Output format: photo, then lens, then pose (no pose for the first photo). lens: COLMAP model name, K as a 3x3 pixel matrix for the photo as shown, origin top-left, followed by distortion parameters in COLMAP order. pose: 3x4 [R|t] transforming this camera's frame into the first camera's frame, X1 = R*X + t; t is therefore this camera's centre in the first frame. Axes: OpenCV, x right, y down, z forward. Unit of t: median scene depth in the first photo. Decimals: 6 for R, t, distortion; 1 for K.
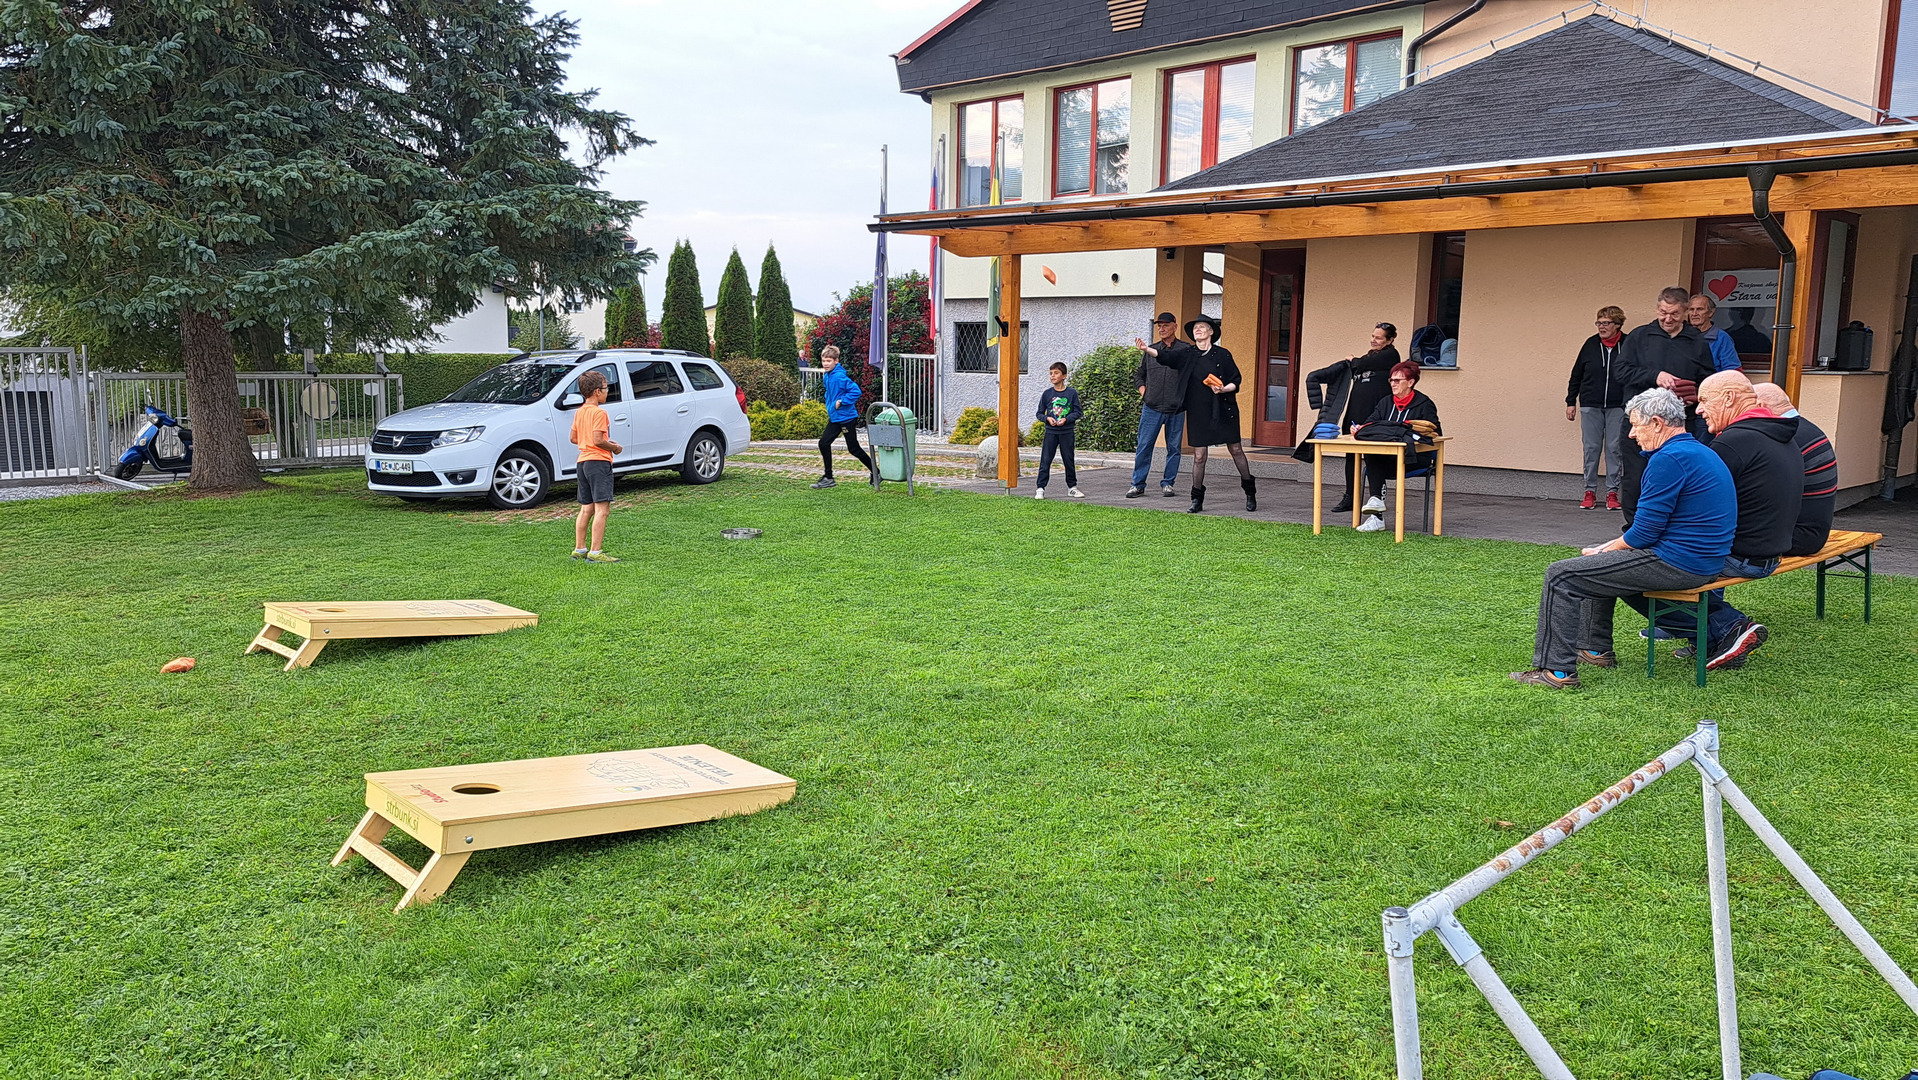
lens RADIAL K [[1382.5, 0, 959.0], [0, 1382.5, 540.0], [0, 0, 1]] dist [0.124412, -0.187286]
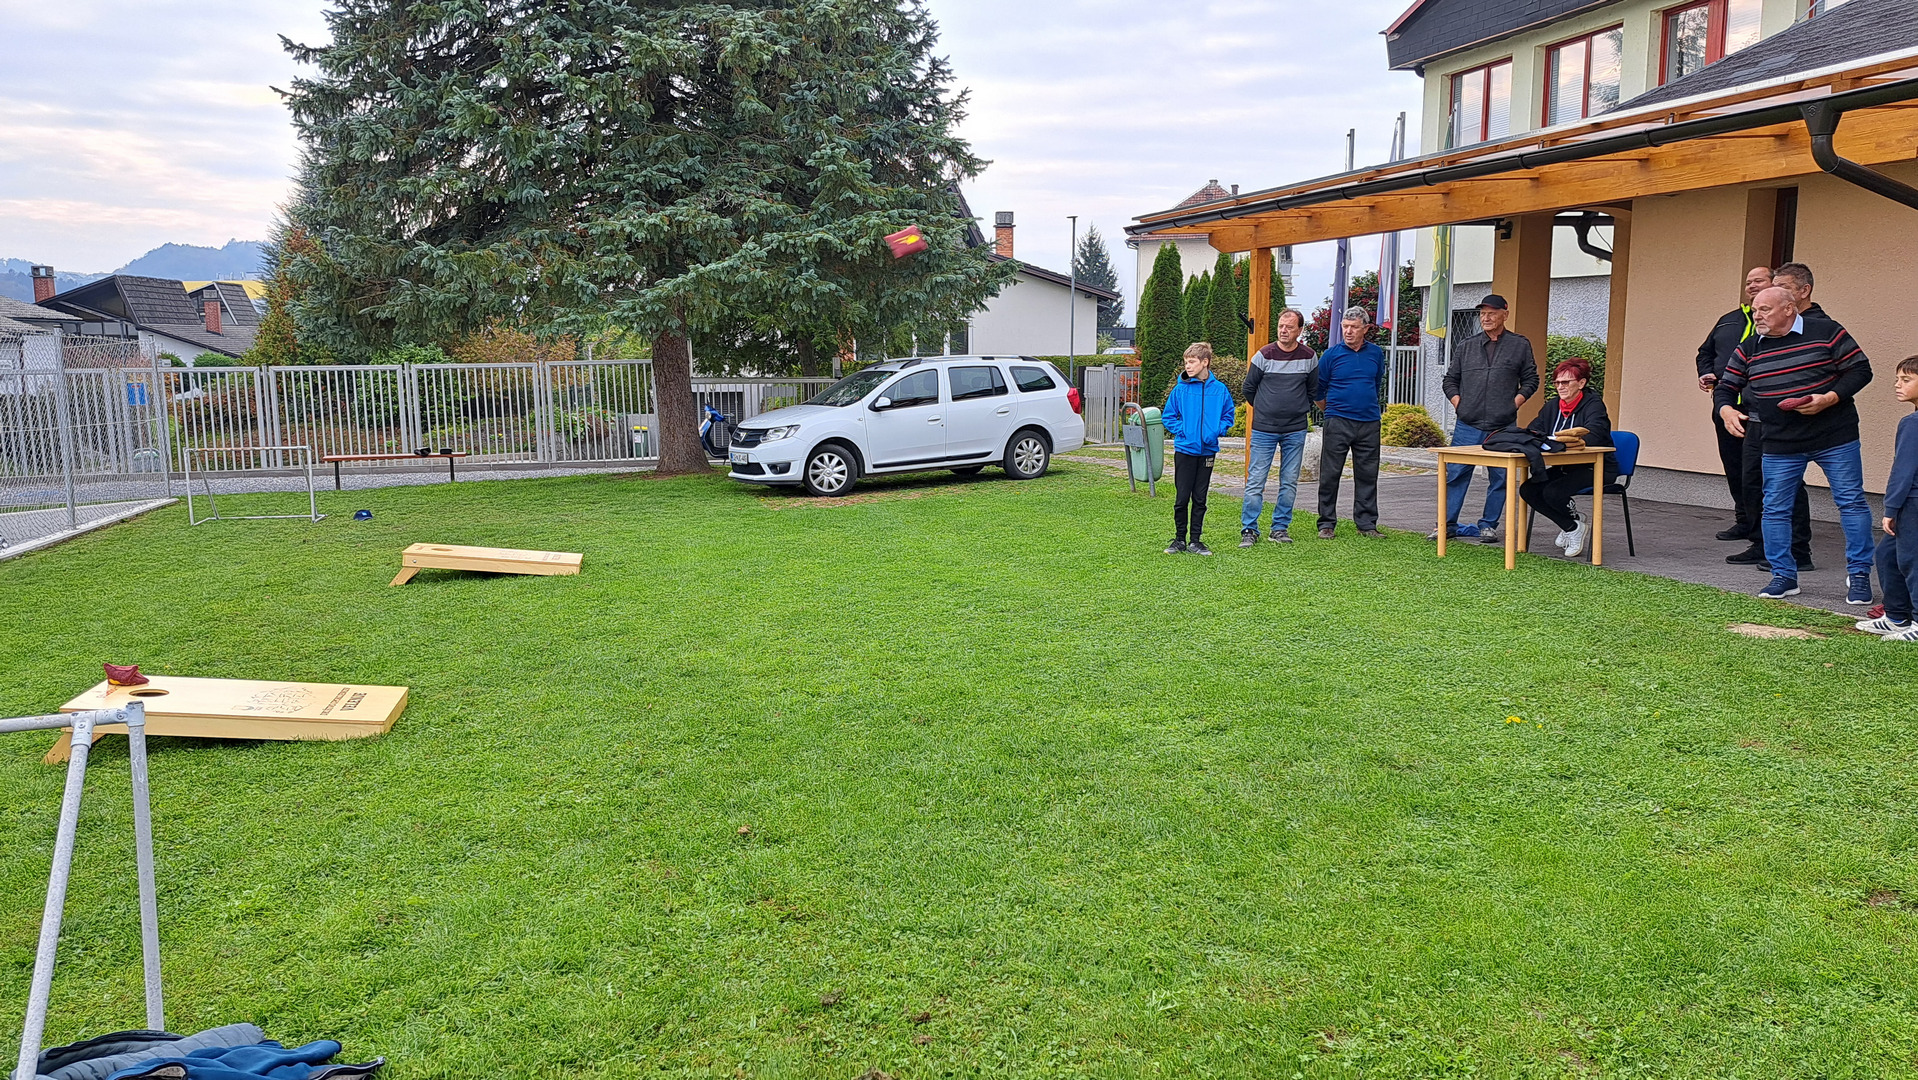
lens RADIAL K [[1382.5, 0, 959.0], [0, 1382.5, 540.0], [0, 0, 1]] dist [0.124412, -0.187286]
pose [[0.865120, 0.050656, -0.499000, 0.341315], [-0.048394, 0.998675, 0.017479, -0.011661], [0.499225, 0.009027, 0.866426, 0.064602]]
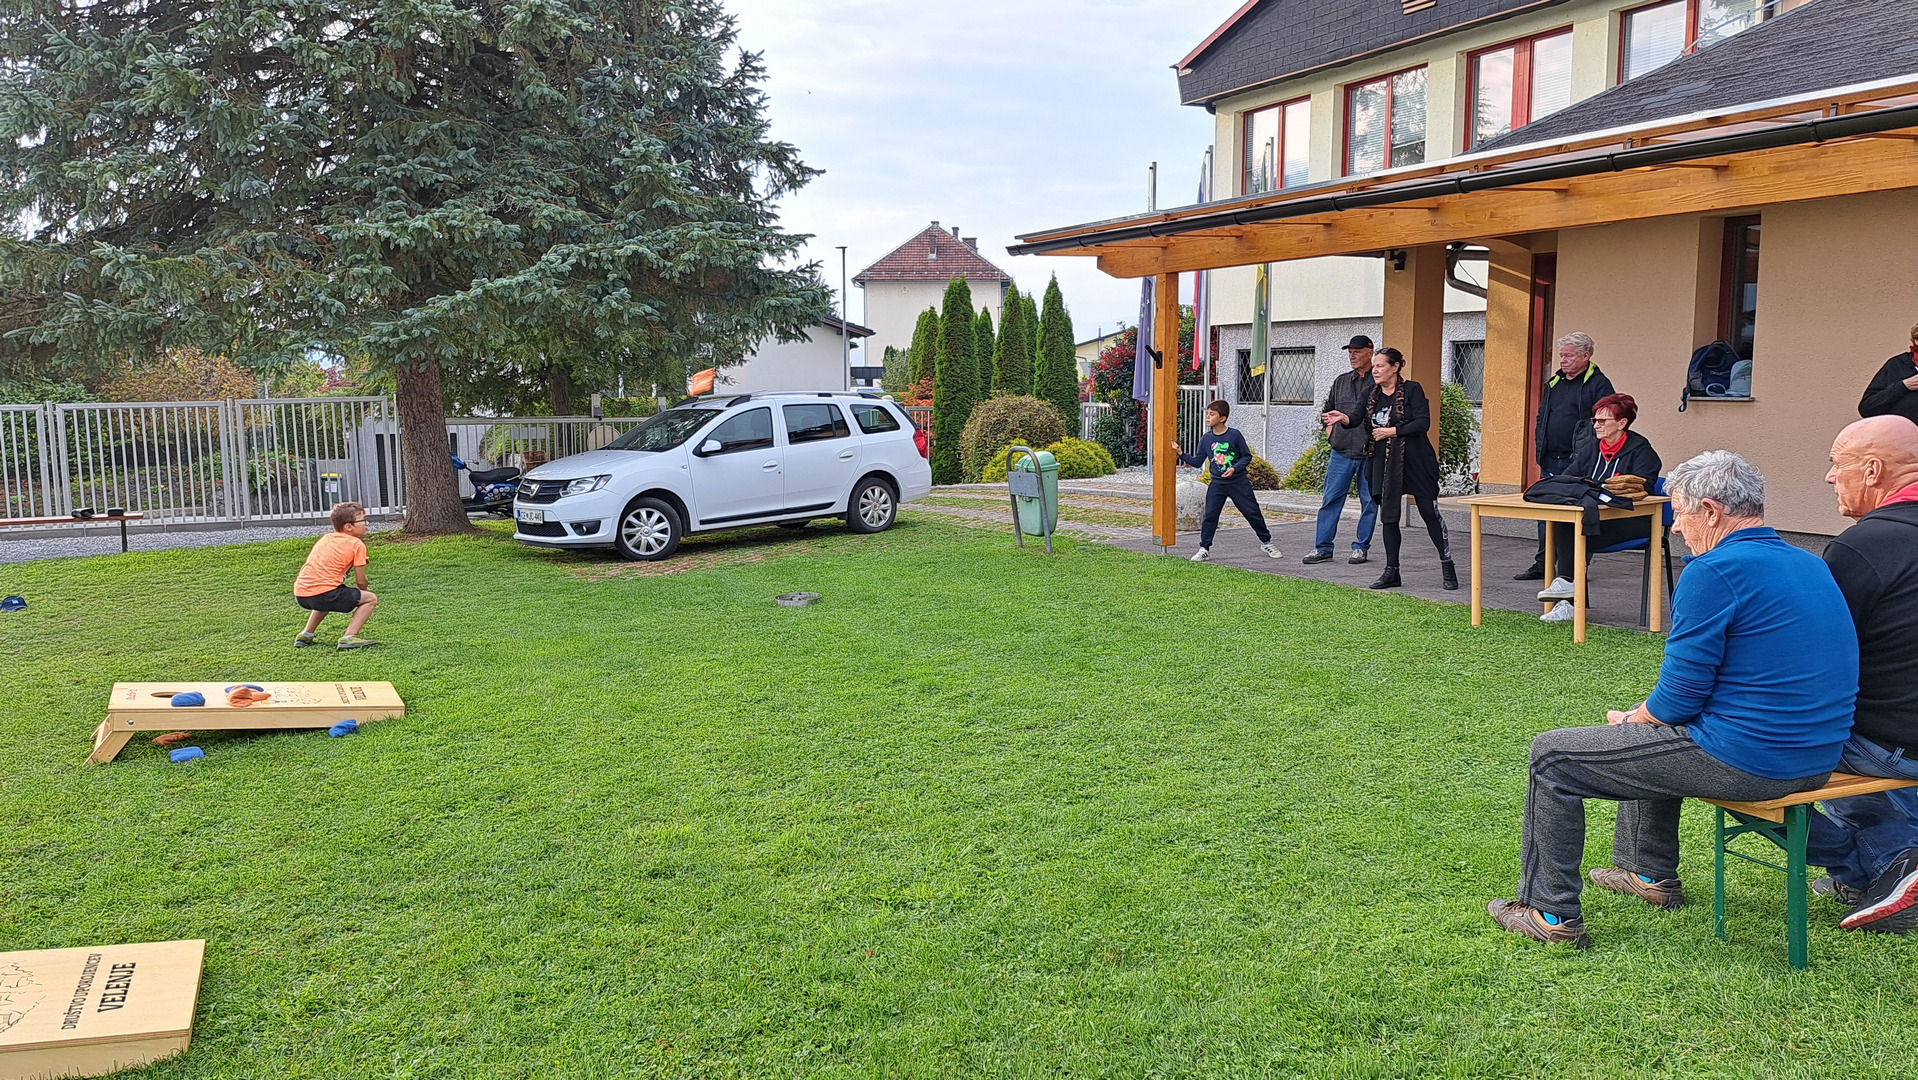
lens RADIAL K [[1369.8, 0, 974.6], [0, 1369.8, 535.3], [0, 0, 1]] dist [0.082806, -0.092959]
pose [[0.956897, 0.014213, -0.290080, 0.167874], [-0.020946, 0.999578, -0.020122, -0.024855], [0.289672, 0.025331, 0.956791, 0.160902]]
